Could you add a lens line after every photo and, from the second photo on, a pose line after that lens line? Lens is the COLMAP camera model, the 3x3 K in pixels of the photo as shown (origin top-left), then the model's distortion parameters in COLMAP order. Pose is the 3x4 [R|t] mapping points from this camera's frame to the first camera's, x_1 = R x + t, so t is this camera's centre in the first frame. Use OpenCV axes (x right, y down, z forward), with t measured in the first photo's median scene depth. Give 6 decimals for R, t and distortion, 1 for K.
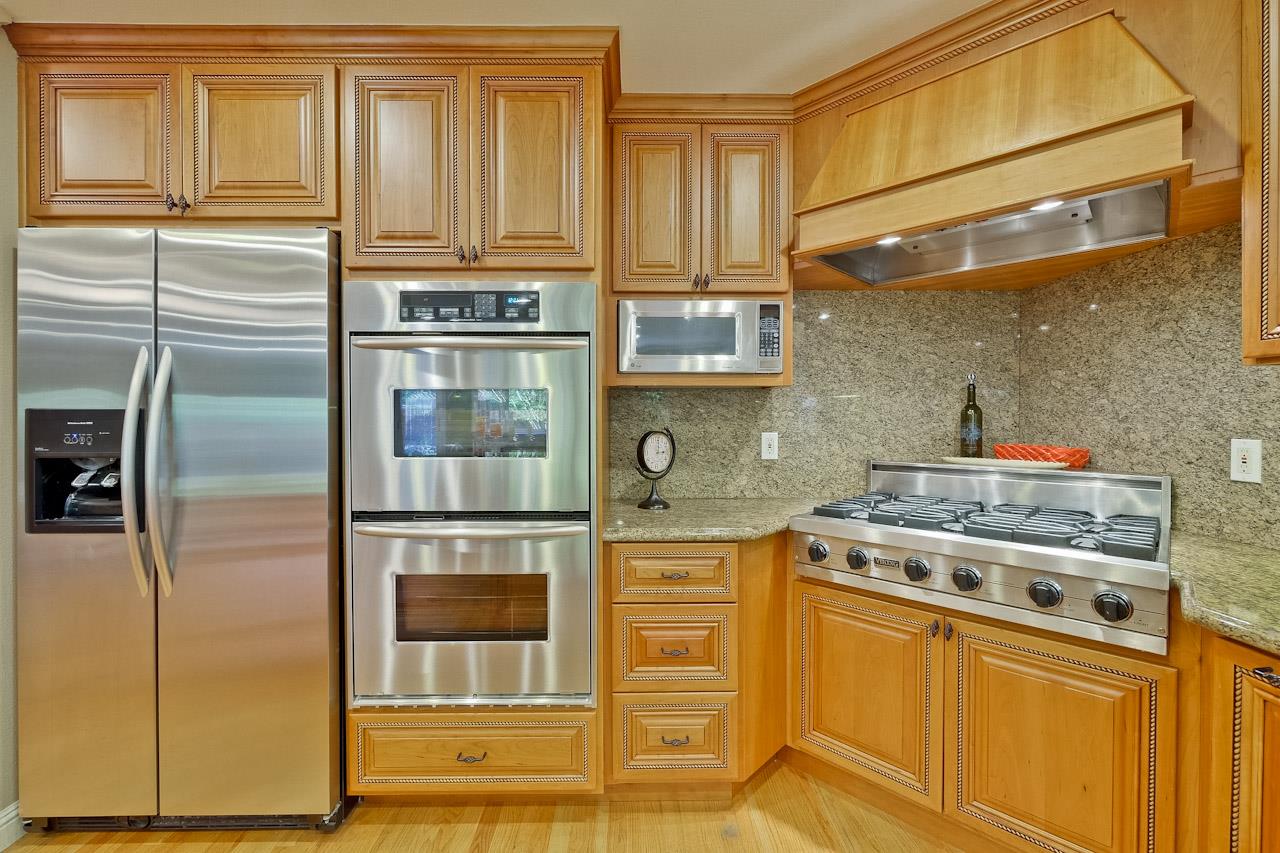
lens RADIAL K [[552.4, 0, 639.8], [0, 552.4, 423.1], [0, 0, 1]] dist [-0.003506, -0.000177]
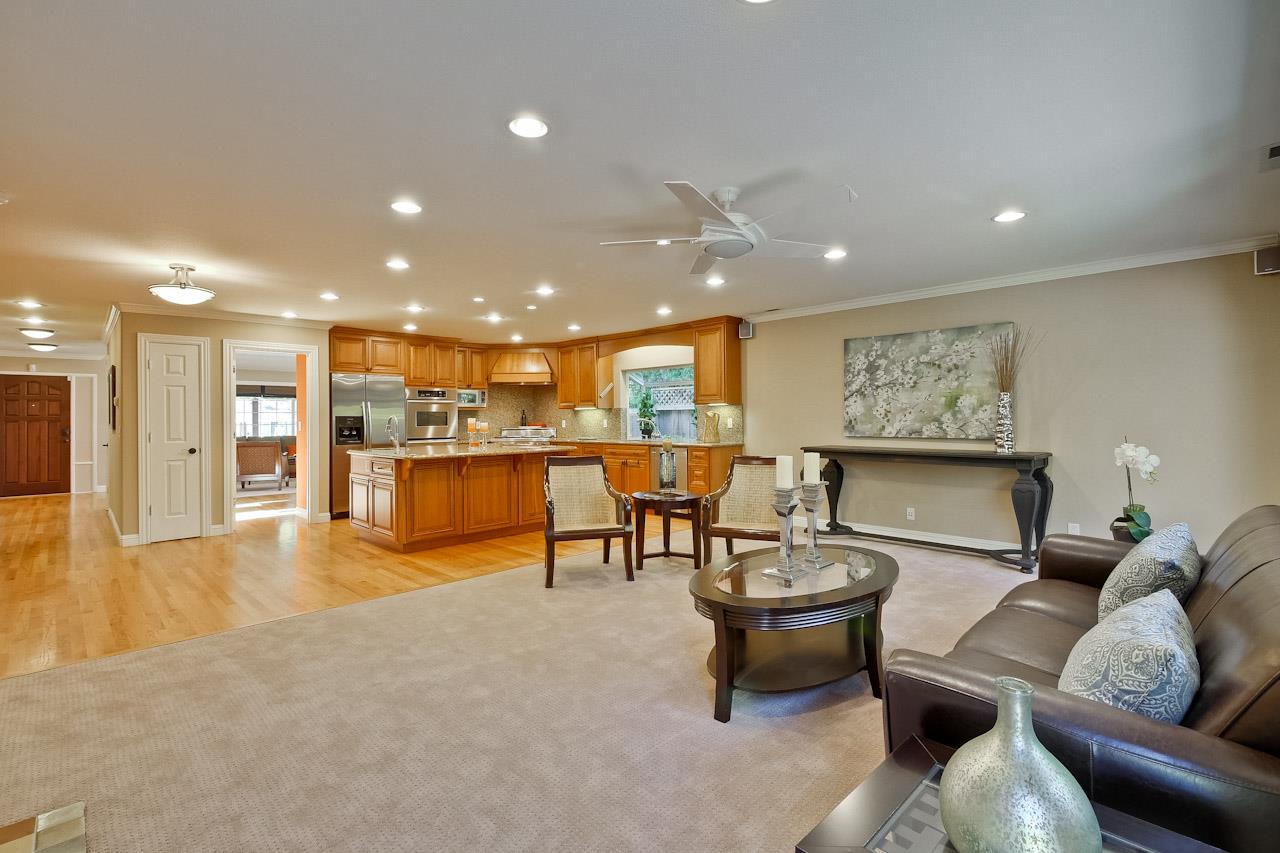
lens RADIAL K [[572.7, 0, 637.6], [0, 572.7, 417.8], [0, 0, 1]] dist [-0.000334, 0.000334]
pose [[0.718489, -0.005214, 0.695519, -2.327523], [0.017653, 0.999786, -0.010742, 0.070971], [-0.695314, 0.019996, 0.718427, -3.531891]]
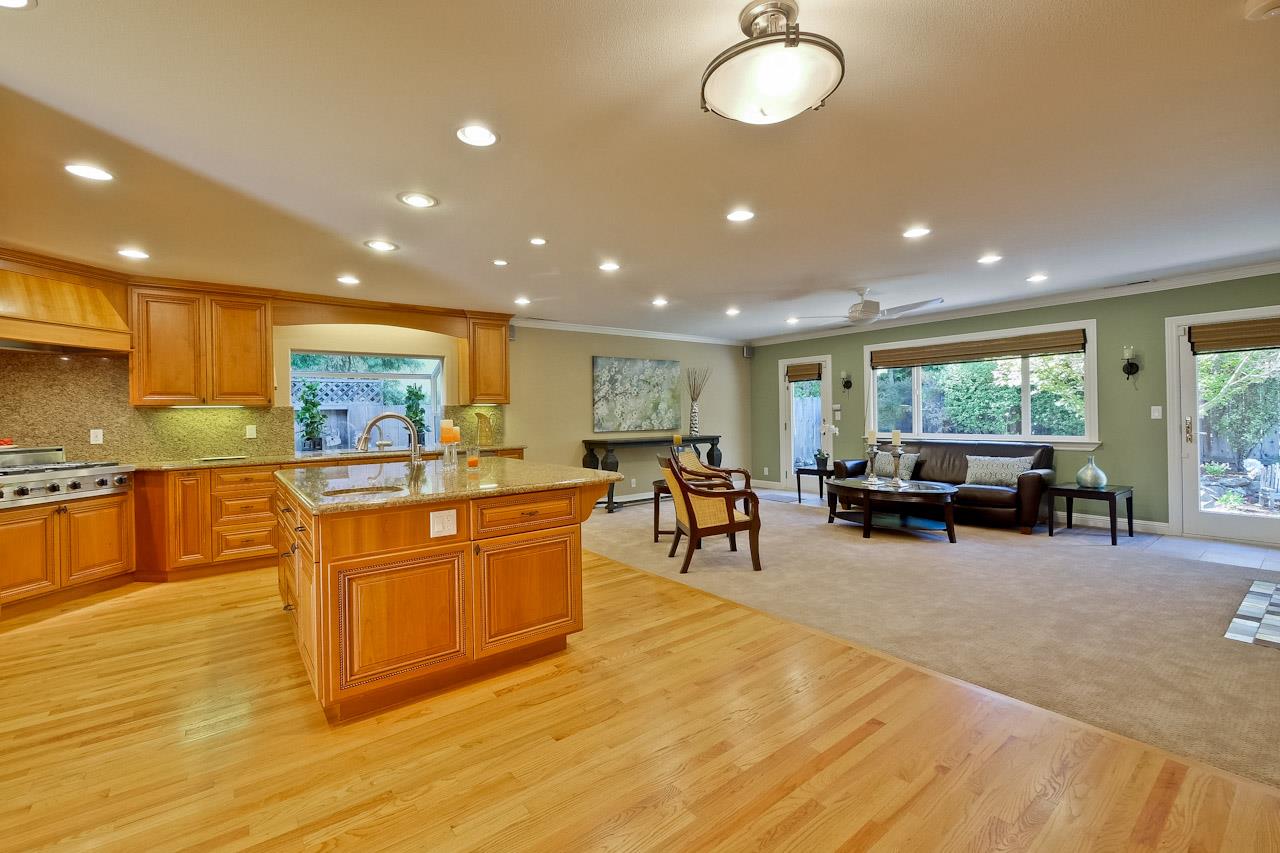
lens RADIAL K [[551.2, 0, 638.3], [0, 551.2, 413.3], [0, 0, 1]] dist [-0.003878, -0.000152]
pose [[-0.596617, 0.010101, 0.802462, -2.622587], [0.027949, 0.999576, 0.008198, -0.001448], [-0.802039, 0.027319, -0.596646, 0.353586]]
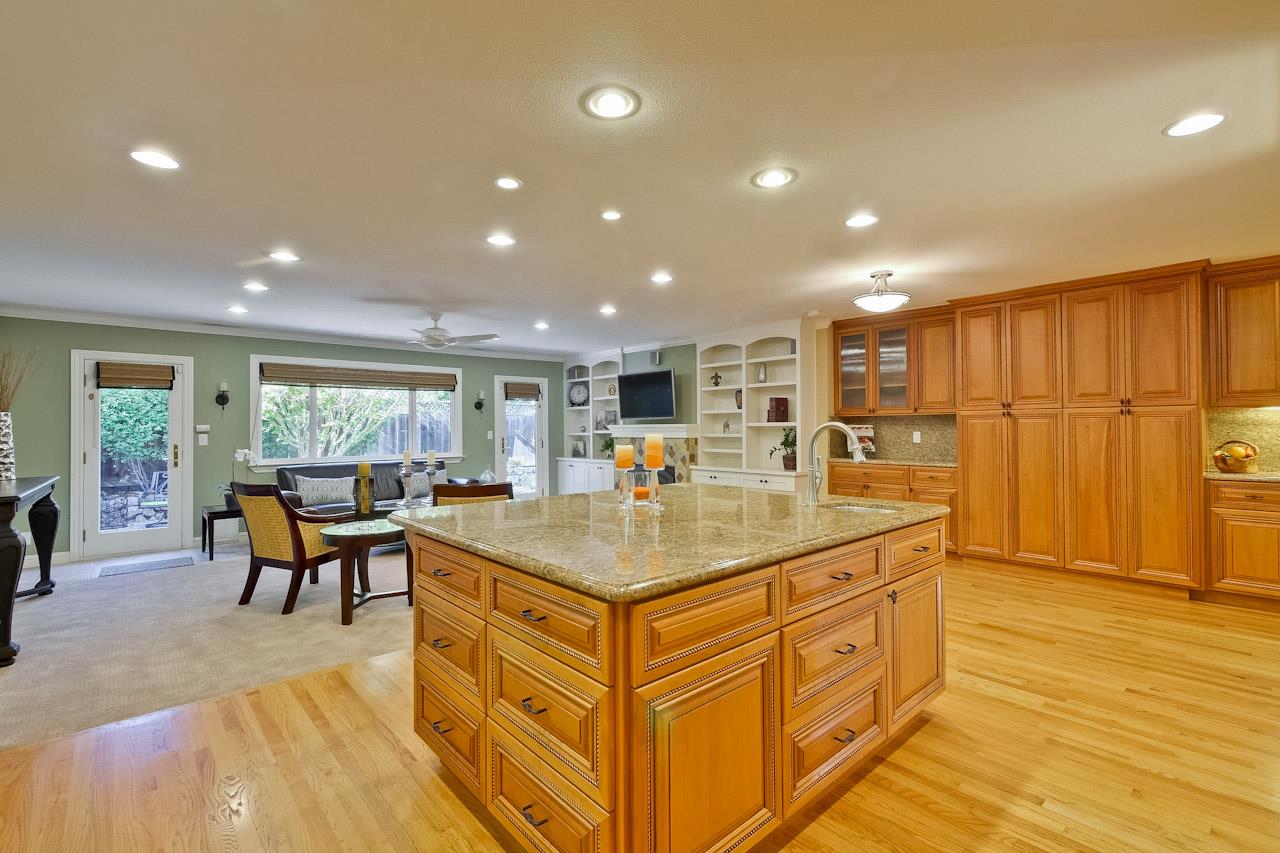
lens RADIAL K [[572.7, 0, 637.6], [0, 572.7, 417.8], [0, 0, 1]] dist [-0.000334, 0.000334]
pose [[-0.754486, -0.007091, -0.656277, 0.385509], [-0.001978, 0.999962, -0.008531, -0.009066], [0.656313, -0.005138, -0.754472, 0.786717]]
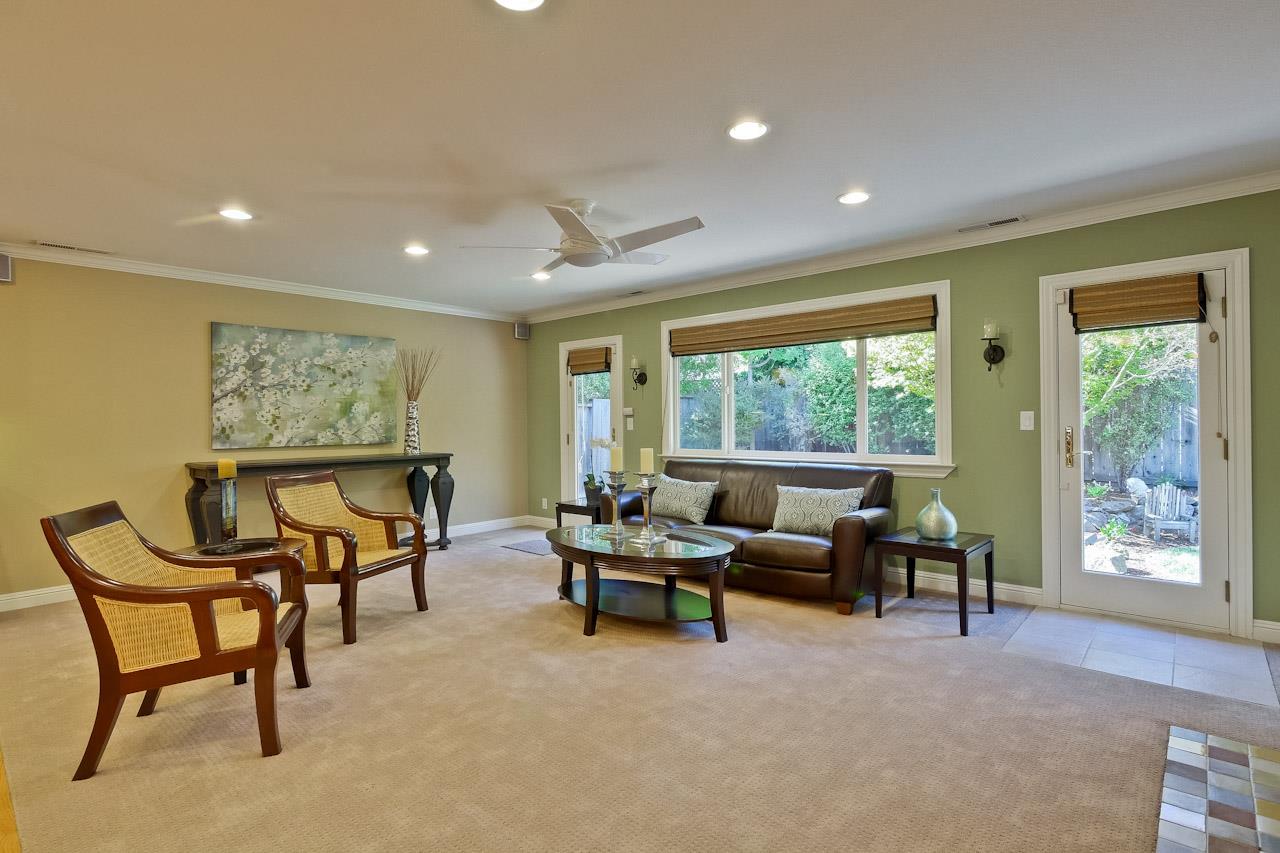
lens RADIAL K [[626.0, 0, 639.2], [0, 626.0, 421.3], [0, 0, 1]] dist [-0.002227, 0.000105]
pose [[-0.732870, 0.005813, 0.680344, -2.408135], [0.020686, 0.999692, 0.013742, 0.039874], [-0.680054, 0.024144, -0.732764, -1.134240]]
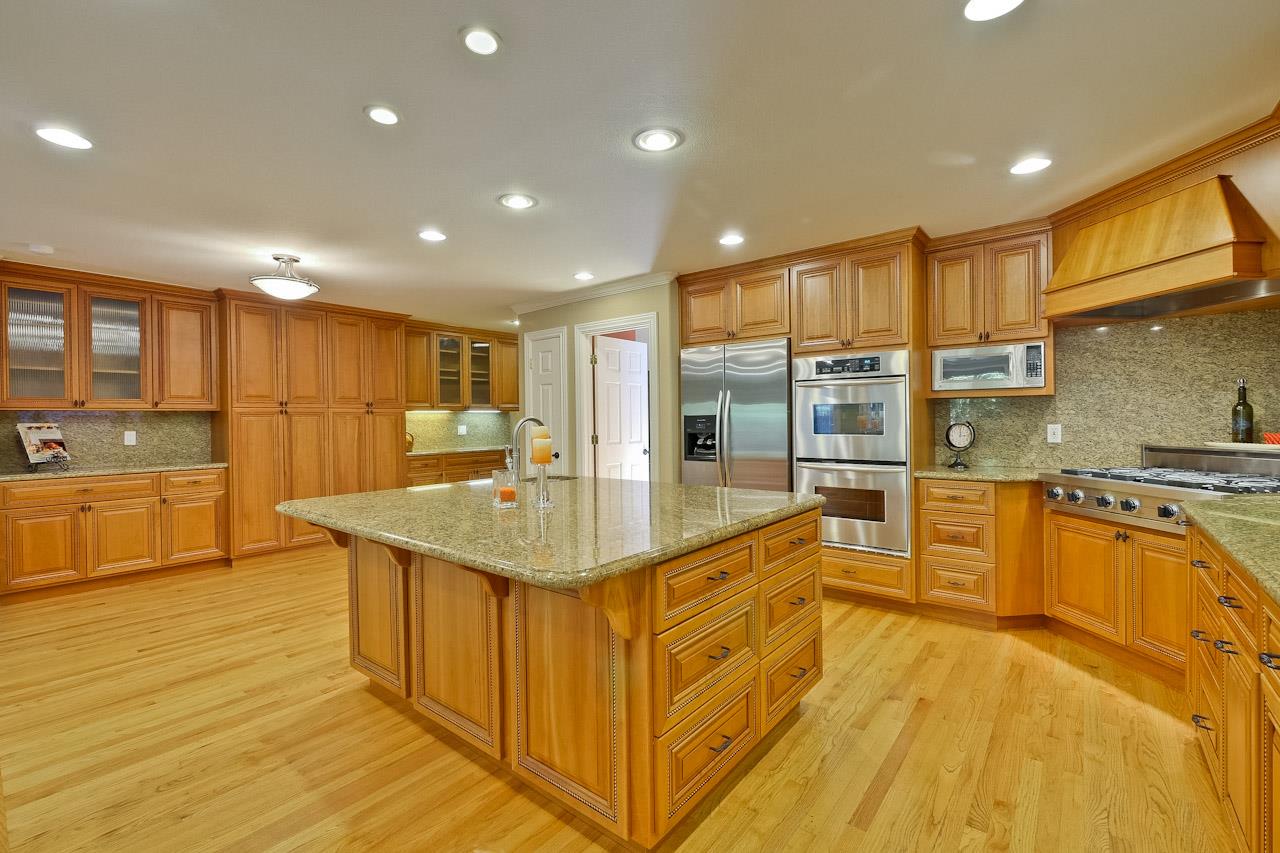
lens RADIAL K [[552.4, 0, 639.8], [0, 552.4, 423.1], [0, 0, 1]] dist [-0.003506, -0.000177]
pose [[0.765946, -0.003922, -0.642893, 0.452485], [0.003693, 0.999992, -0.001701, 0.015802], [0.642895, -0.001071, 0.765954, -1.160908]]
